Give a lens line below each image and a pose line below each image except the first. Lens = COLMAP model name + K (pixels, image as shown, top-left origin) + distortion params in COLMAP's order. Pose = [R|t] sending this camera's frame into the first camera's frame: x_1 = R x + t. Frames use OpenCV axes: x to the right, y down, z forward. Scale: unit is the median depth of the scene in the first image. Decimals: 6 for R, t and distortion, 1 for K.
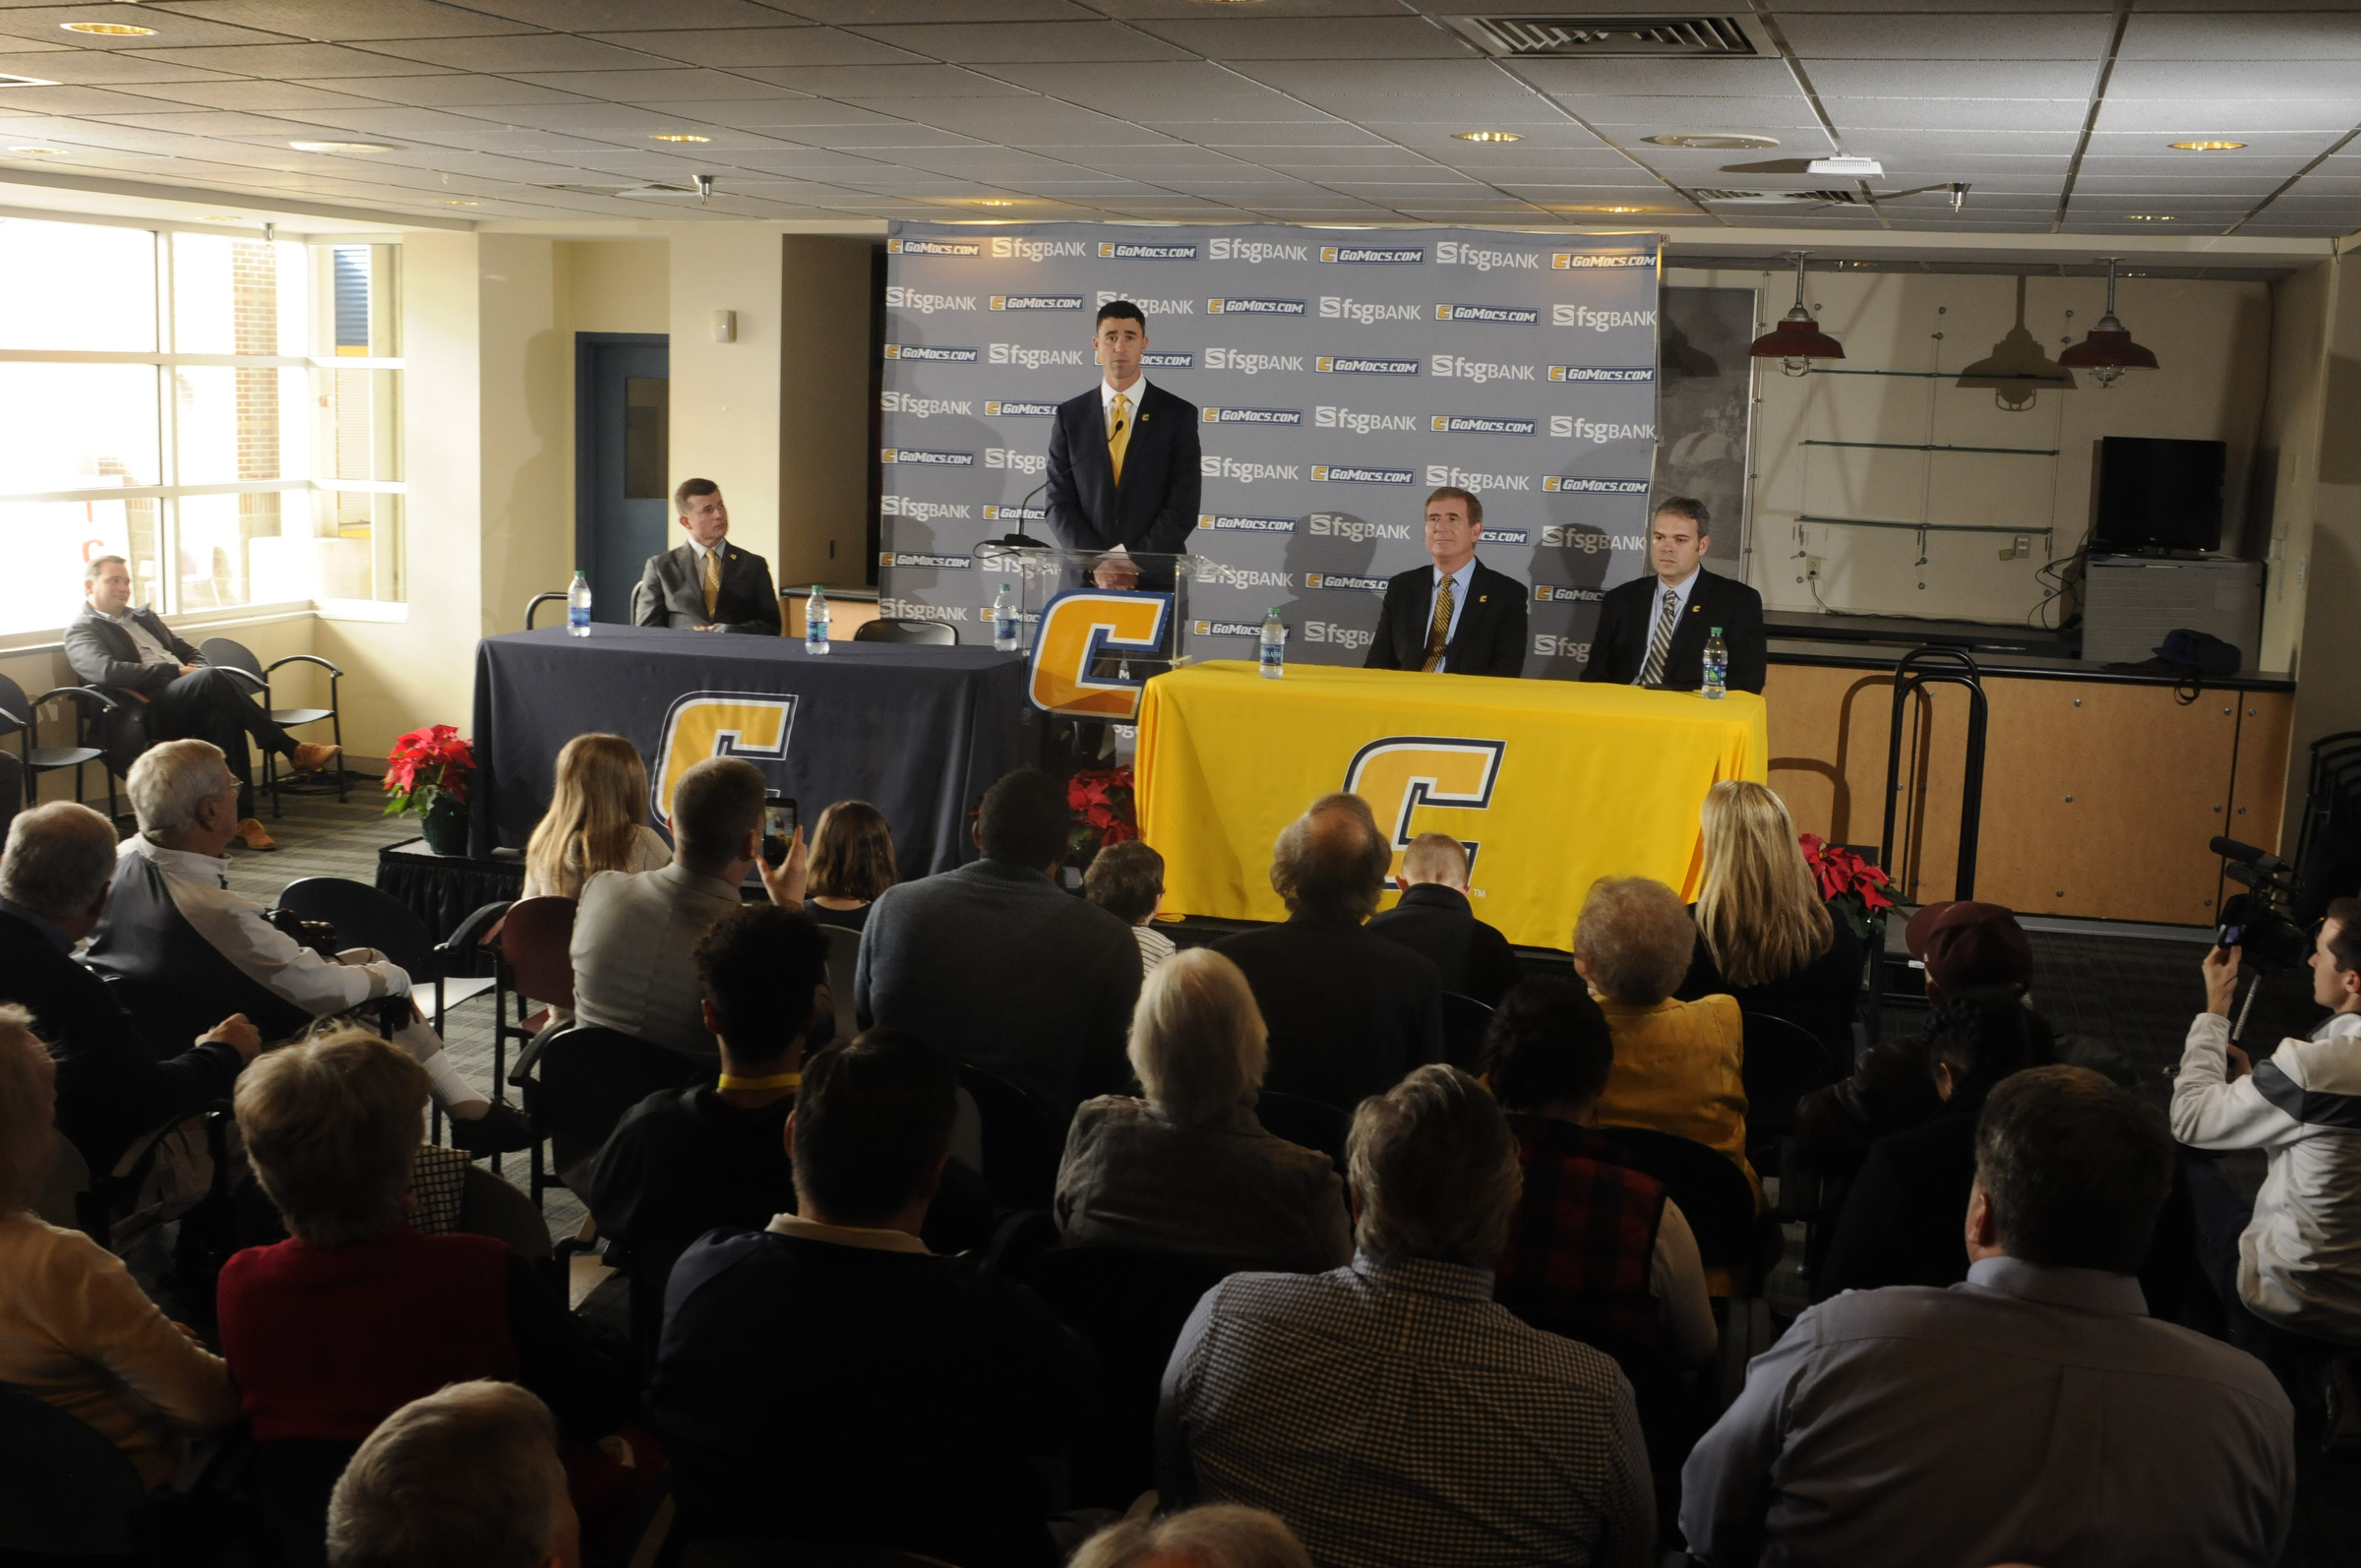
lens RADIAL K [[2492.7, 0, 1182.2], [0, 2492.7, 791.5], [0, 0, 1]] dist [-0.095153, 0.000000]
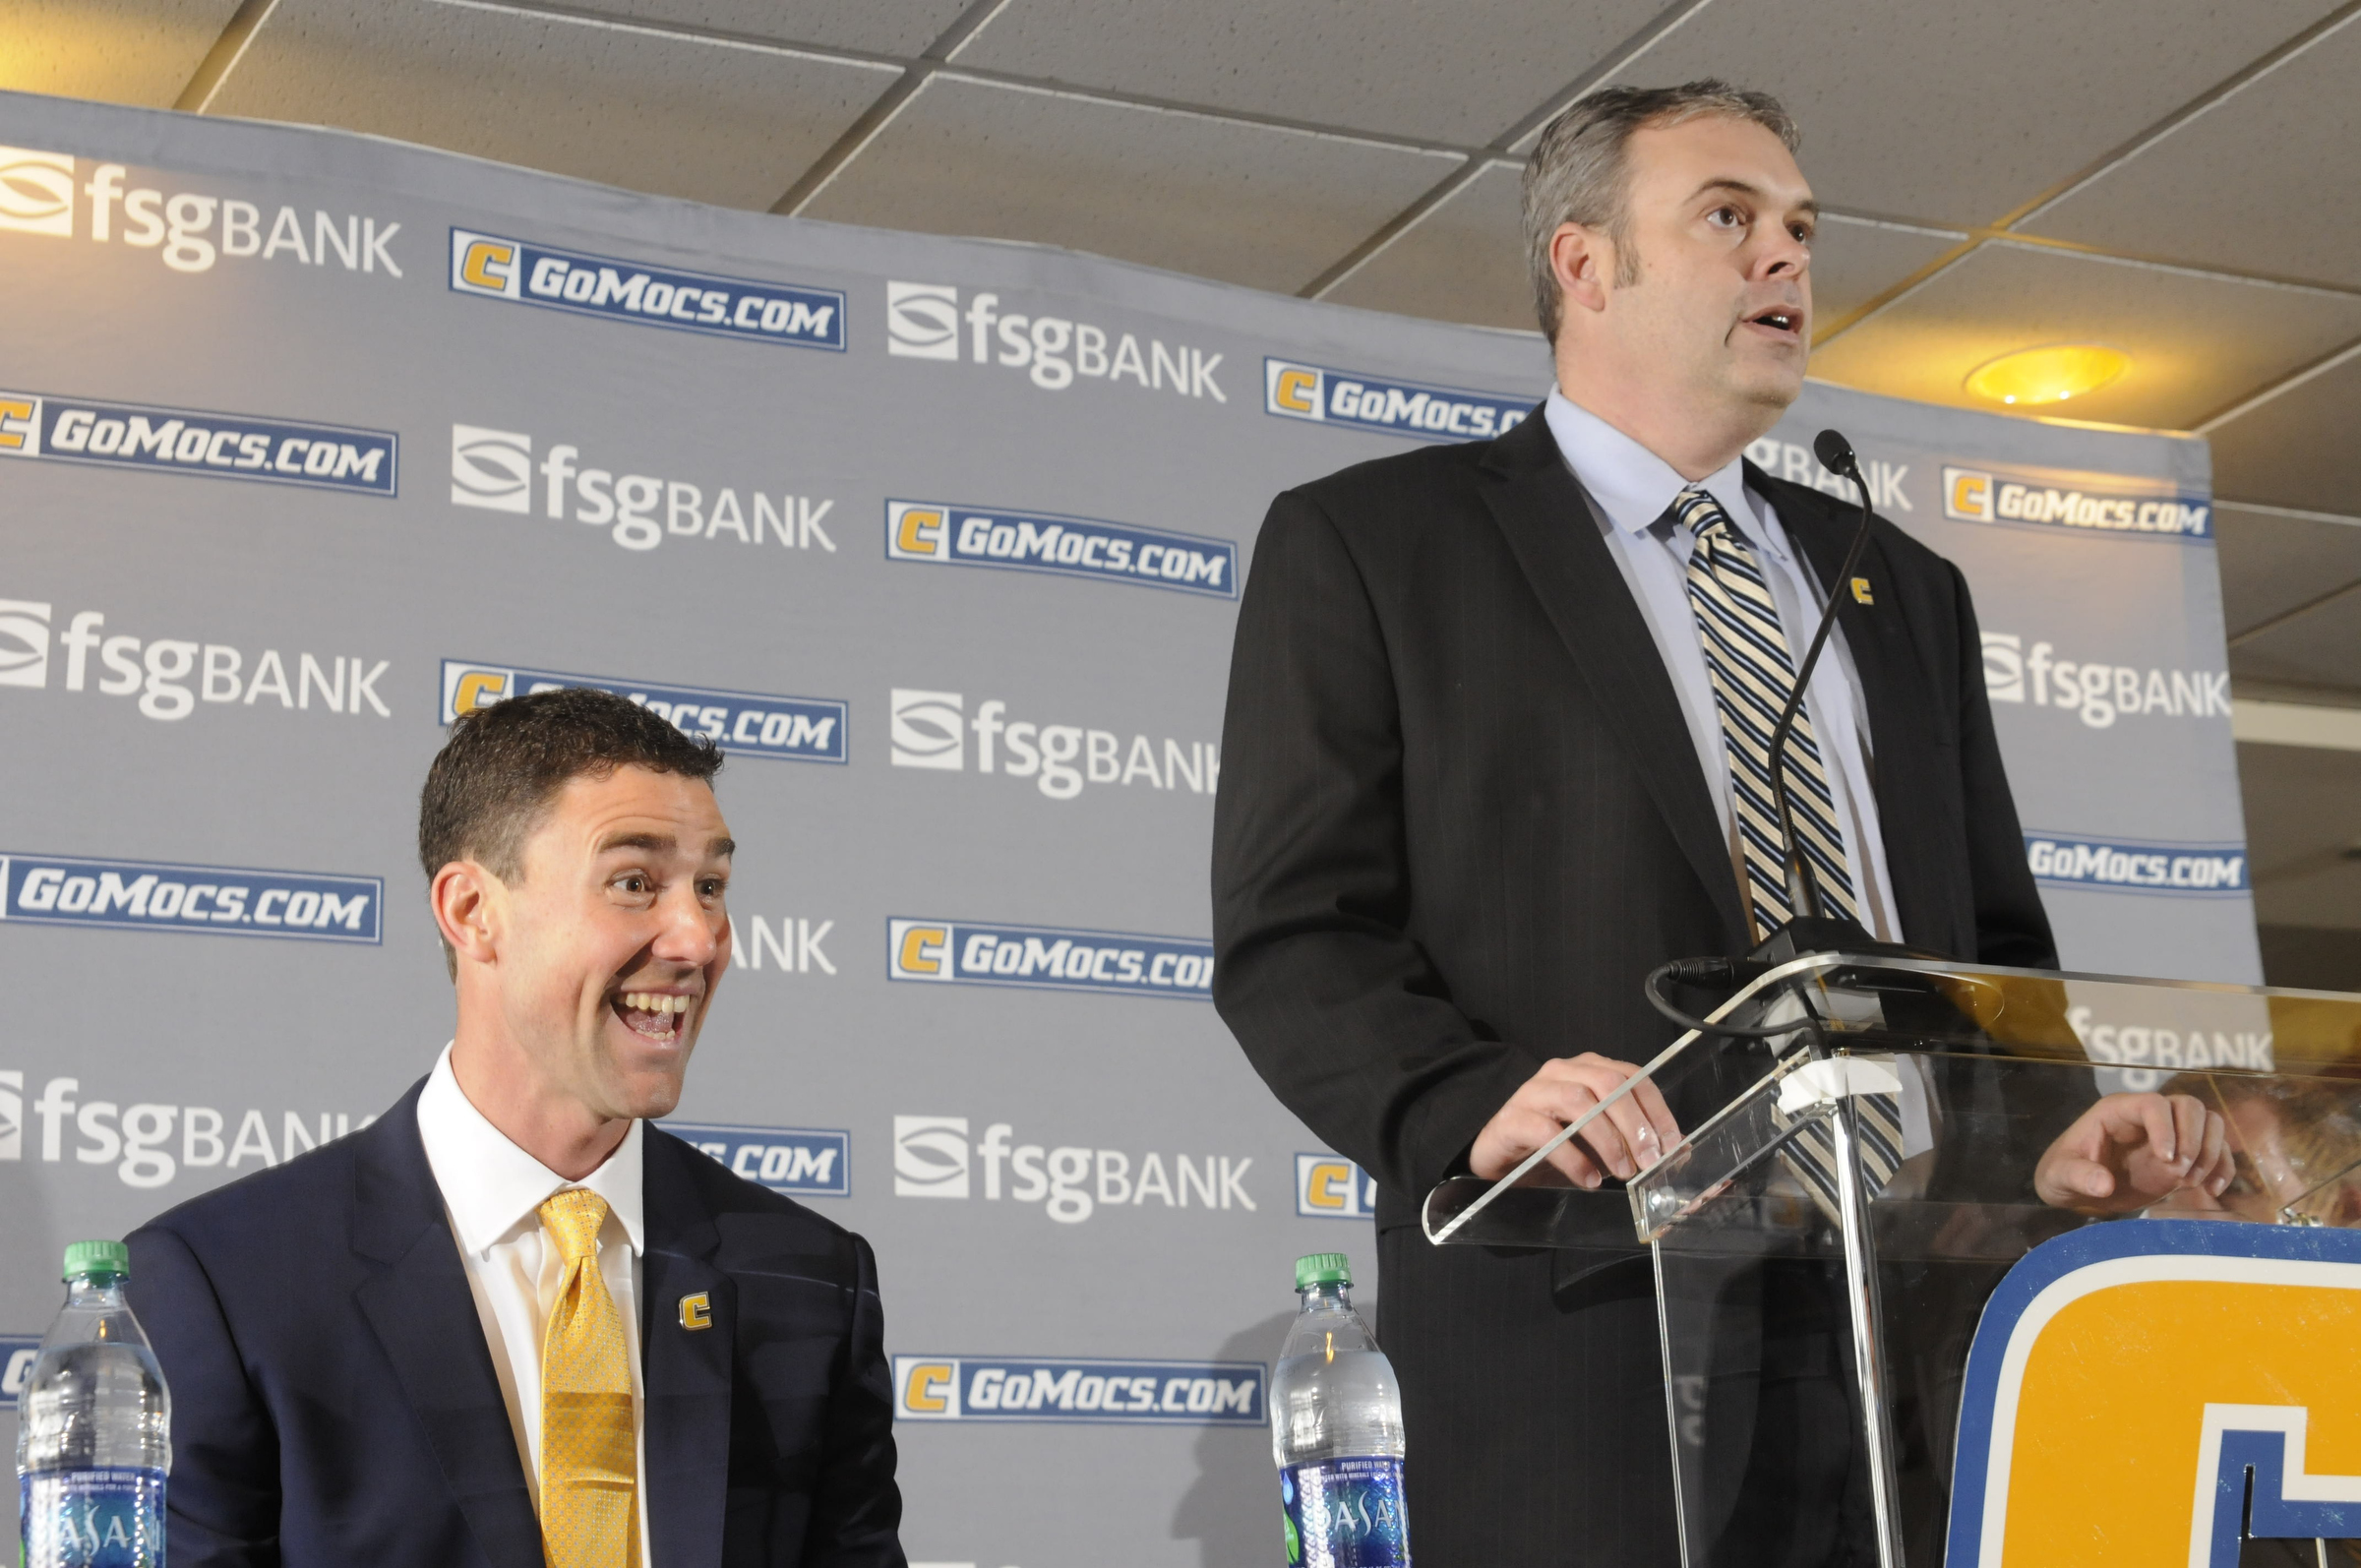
lens RADIAL K [[4529.6, 0, 1187.1], [0, 4529.6, 807.2], [0, 0, 1]] dist [0.040798, 0.000000]
pose [[0.705514, 0.118634, 0.698696, -0.298847], [0.192245, 0.916886, -0.349802, -0.003681], [-0.682123, 0.381111, 0.624069, 0.737636]]
